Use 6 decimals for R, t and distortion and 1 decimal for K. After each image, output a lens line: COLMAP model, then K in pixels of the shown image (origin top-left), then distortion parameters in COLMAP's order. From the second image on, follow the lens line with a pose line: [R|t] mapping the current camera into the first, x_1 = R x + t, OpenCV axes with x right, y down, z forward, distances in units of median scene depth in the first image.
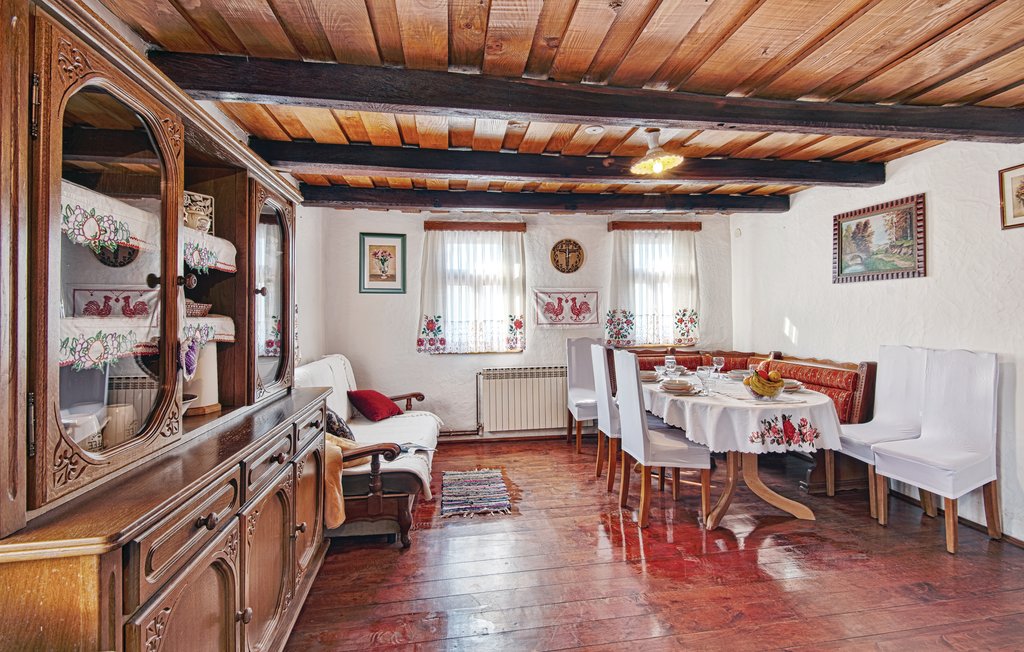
lens RADIAL K [[477.2, 0, 512.0], [0, 477.2, 326.0], [0, 0, 1]] dist [0.001088, 0.000100]
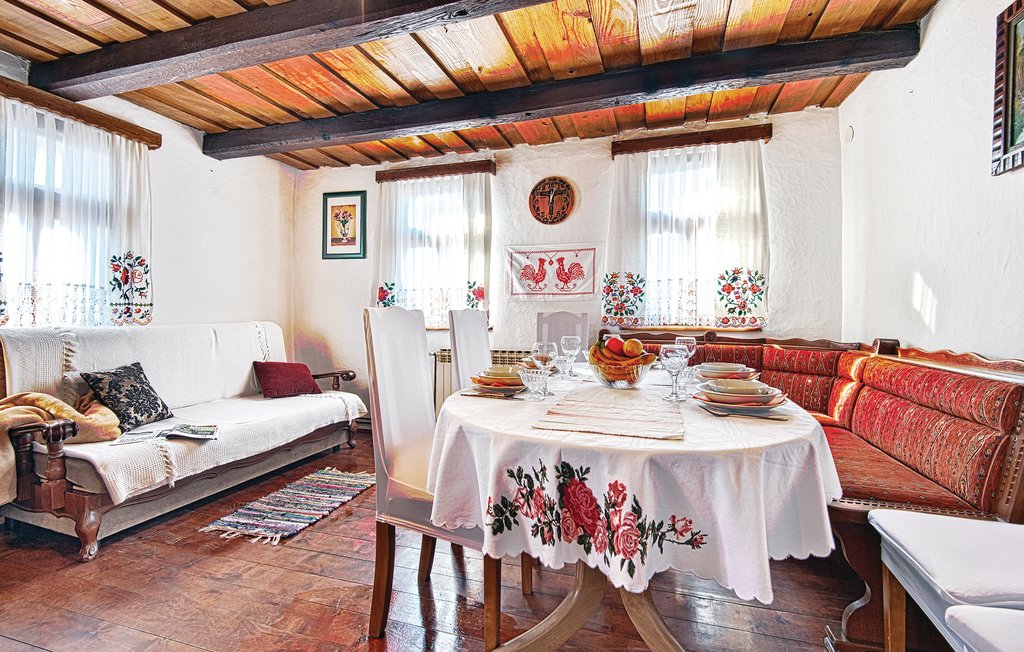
lens RADIAL K [[447.3, 0, 512.0], [0, 447.3, 326.0], [0, 0, 1]] dist [0.011641, -0.000096]
pose [[0.898059, 0.025261, -0.439150, 0.372833], [-0.025569, 0.999659, 0.005214, 0.043471], [0.439132, 0.006546, 0.898399, 0.368215]]
